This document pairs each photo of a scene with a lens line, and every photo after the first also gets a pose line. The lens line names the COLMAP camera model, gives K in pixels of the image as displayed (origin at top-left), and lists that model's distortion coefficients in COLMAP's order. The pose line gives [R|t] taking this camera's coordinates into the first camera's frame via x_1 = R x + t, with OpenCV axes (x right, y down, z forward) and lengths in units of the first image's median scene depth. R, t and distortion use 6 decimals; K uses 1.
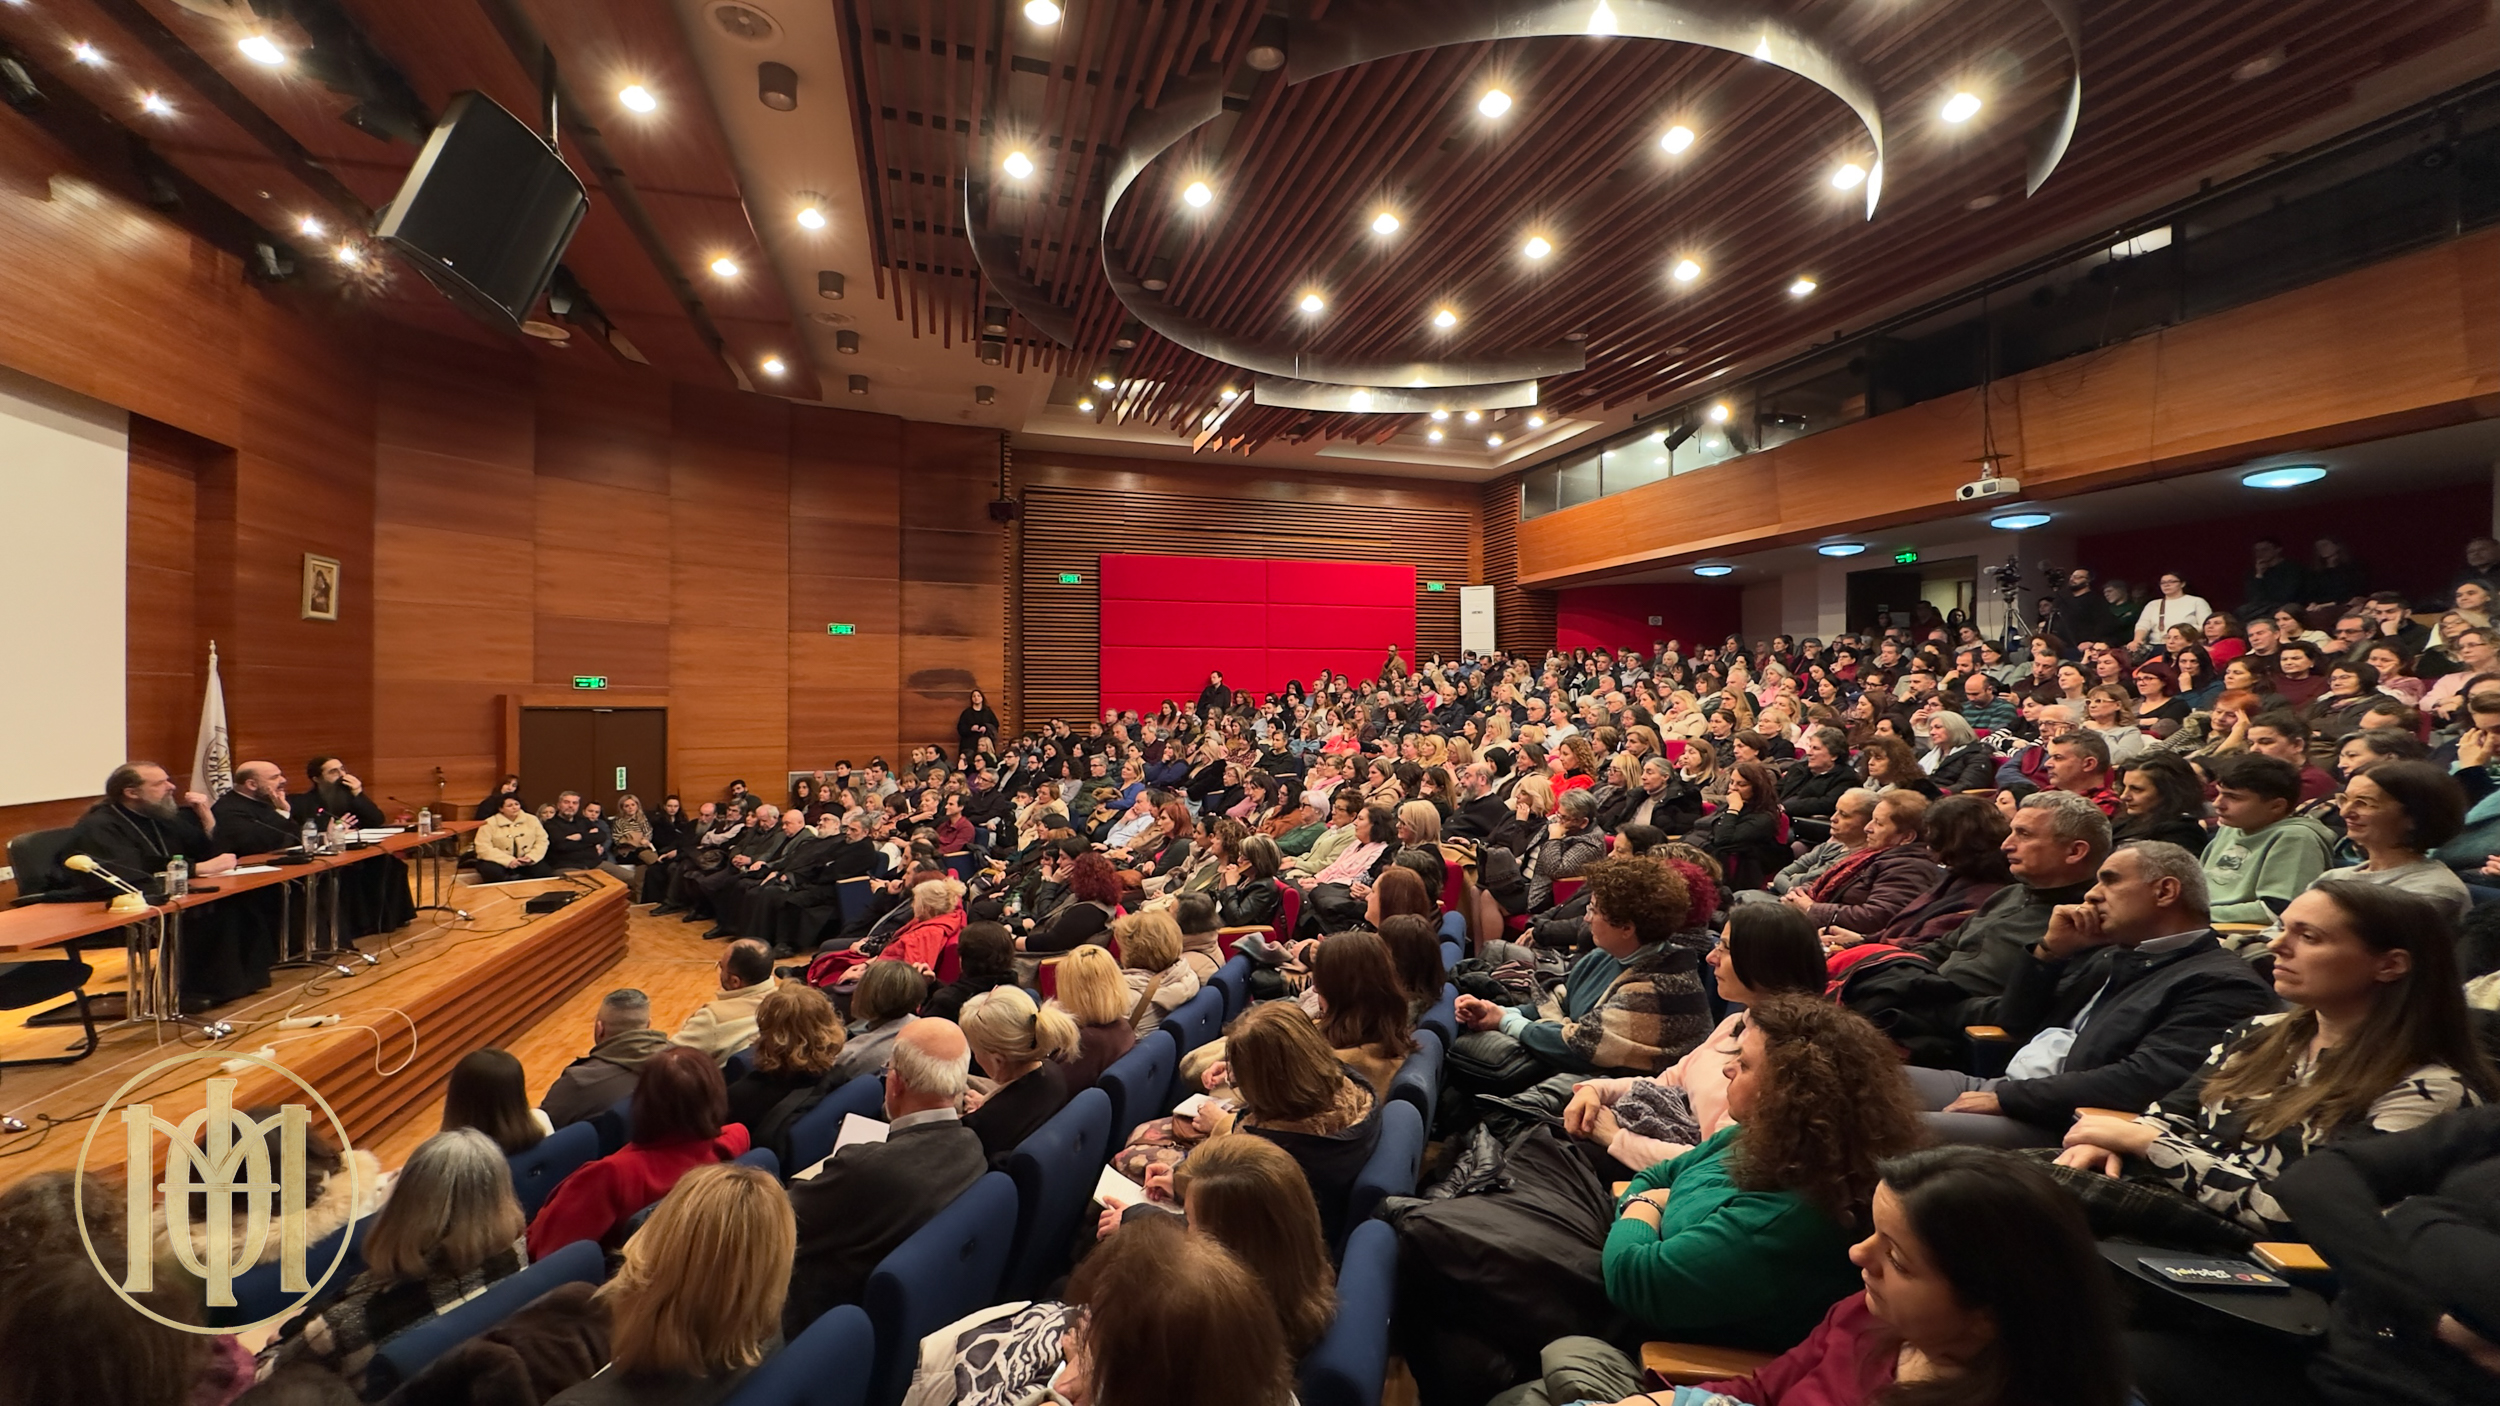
lens RADIAL K [[995.7, 0, 1250.8], [0, 995.7, 707.2], [0, 0, 1]] dist [-0.002883, 0.000647]
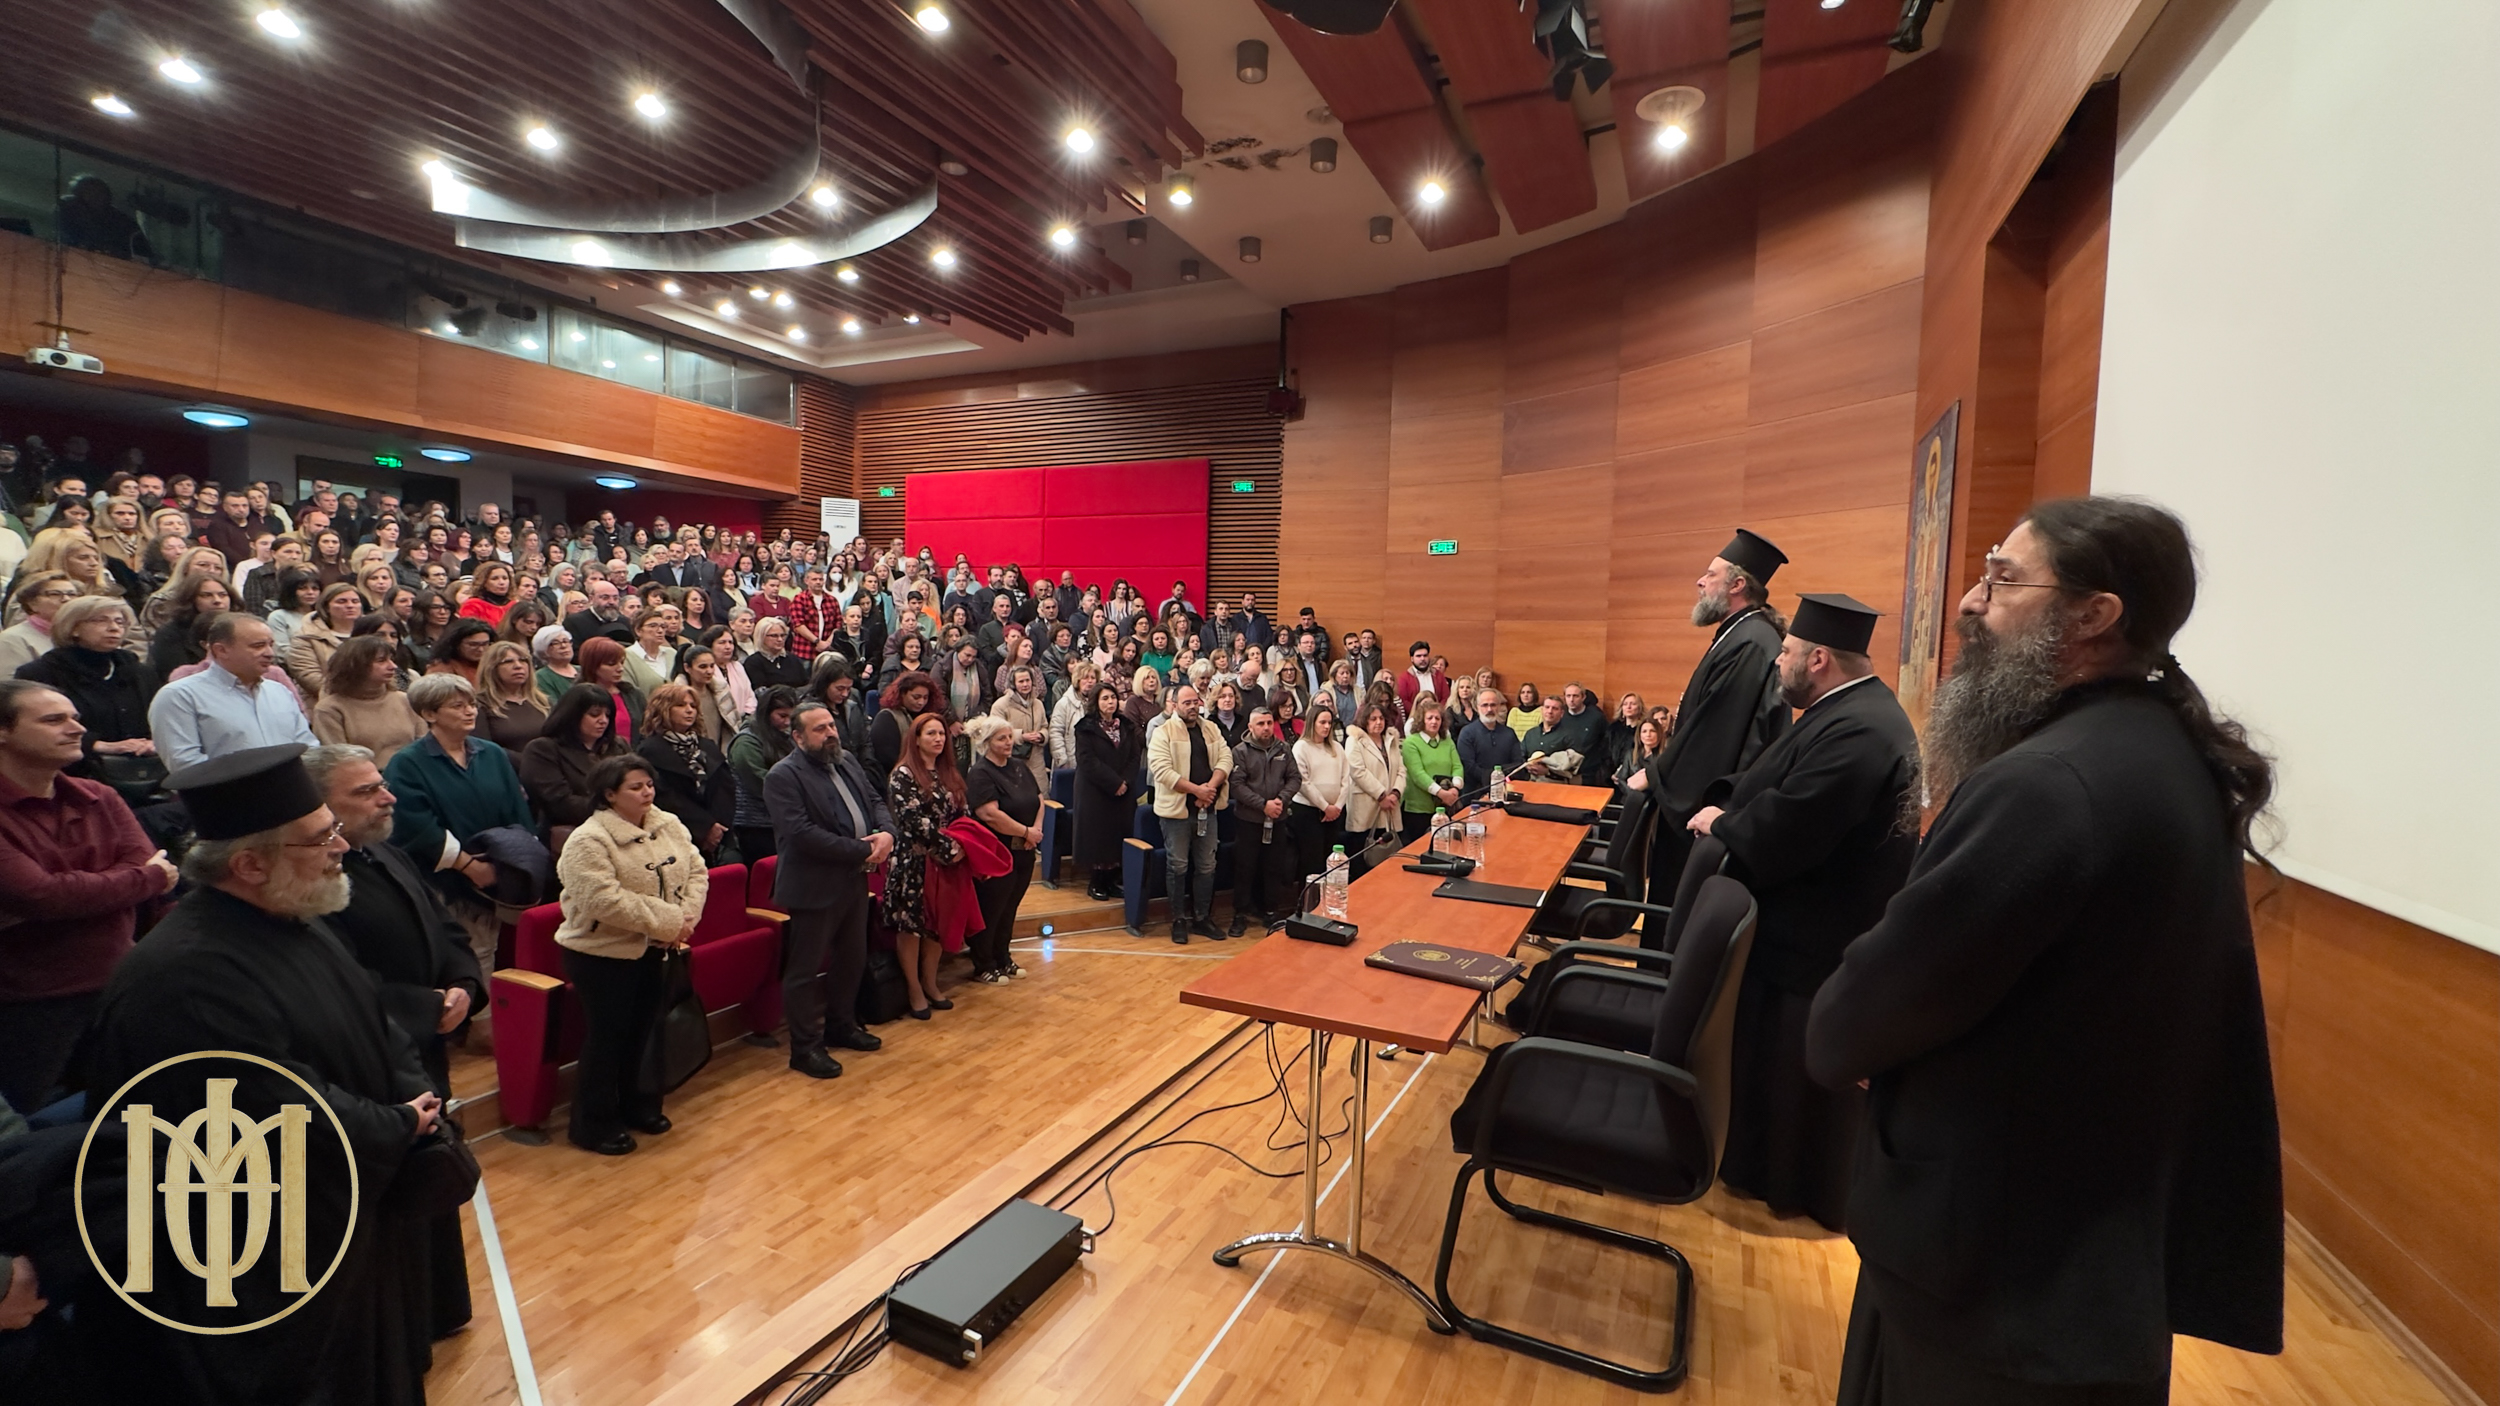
lens RADIAL K [[995.7, 0, 1252.2], [0, 995.7, 703.5], [0, 0, 1]] dist [-0.002883, 0.000647]
pose [[-0.743952, -0.067661, 0.664799, -0.571972], [-0.032464, 0.997345, 0.065177, 0.008877], [-0.667444, 0.026907, -0.744174, 0.707622]]
